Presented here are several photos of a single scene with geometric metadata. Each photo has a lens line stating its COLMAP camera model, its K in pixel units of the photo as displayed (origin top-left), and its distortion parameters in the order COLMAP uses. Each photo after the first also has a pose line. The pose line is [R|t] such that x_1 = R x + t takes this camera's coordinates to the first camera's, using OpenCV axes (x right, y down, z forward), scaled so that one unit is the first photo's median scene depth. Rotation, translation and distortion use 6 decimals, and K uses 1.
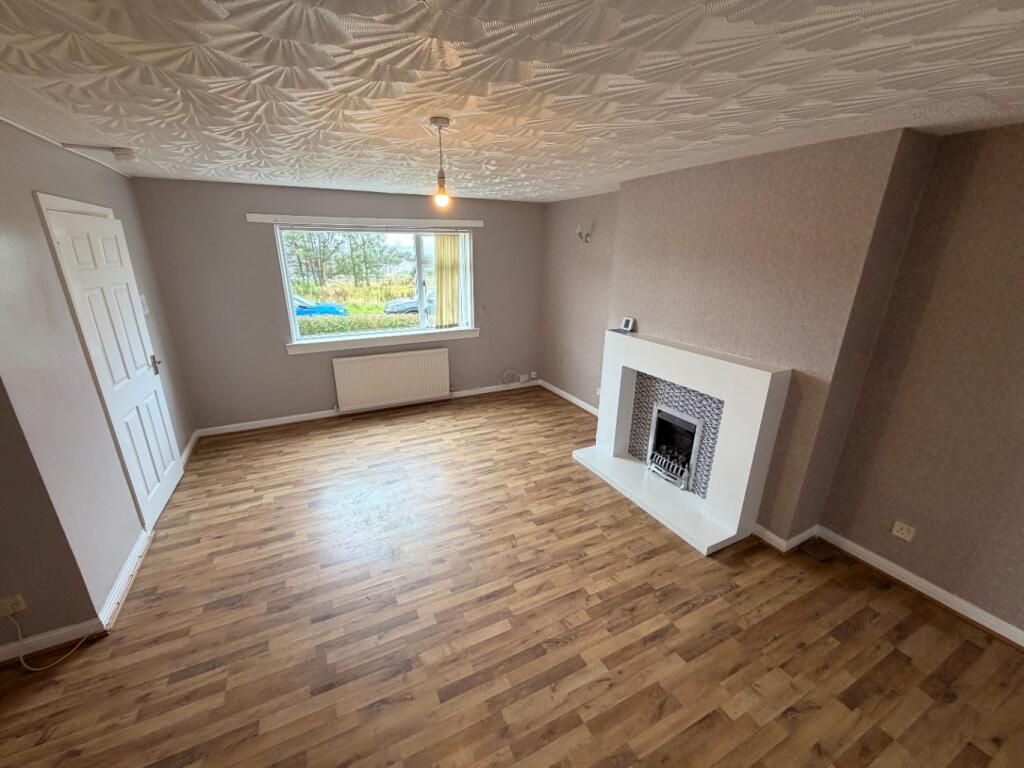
lens RADIAL K [[404.8, 0, 508.4], [0, 404.8, 387.2], [0, 0, 1]] dist [-0.001448, -0.000592]
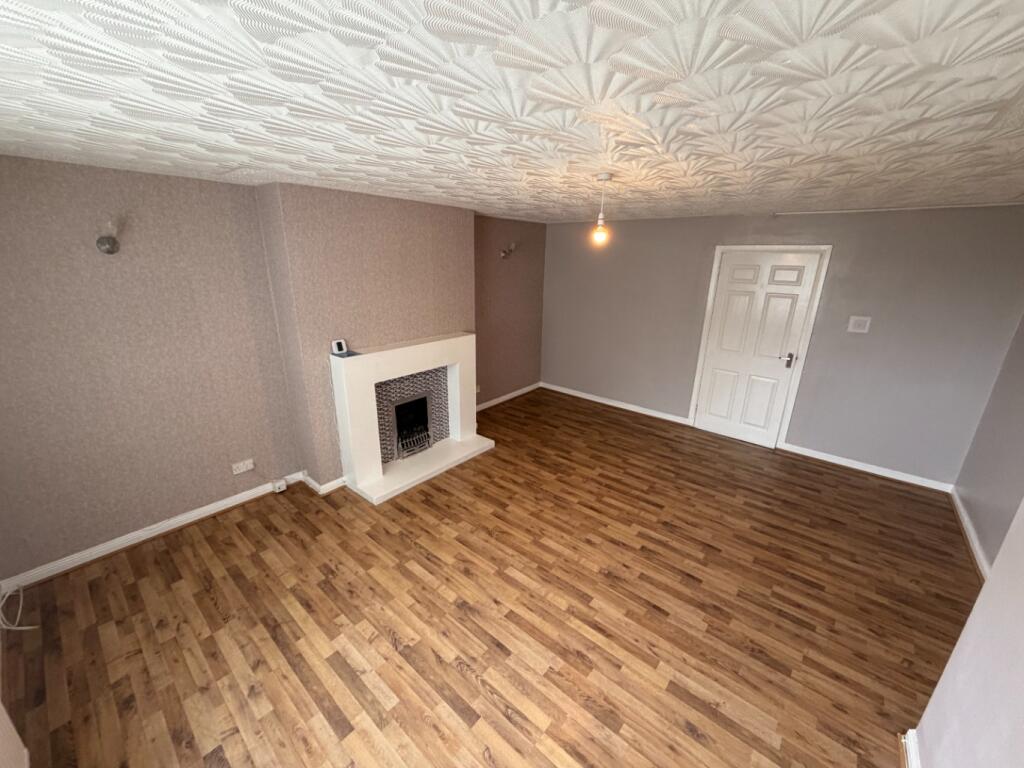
lens RADIAL K [[404.8, 0, 508.4], [0, 404.8, 387.2], [0, 0, 1]] dist [-0.001448, -0.000592]
pose [[-0.390606, -0.293657, 0.872463, -0.828208], [0.277832, 0.865954, 0.415853, -0.428233], [-0.877631, 0.404832, -0.256659, 1.143677]]
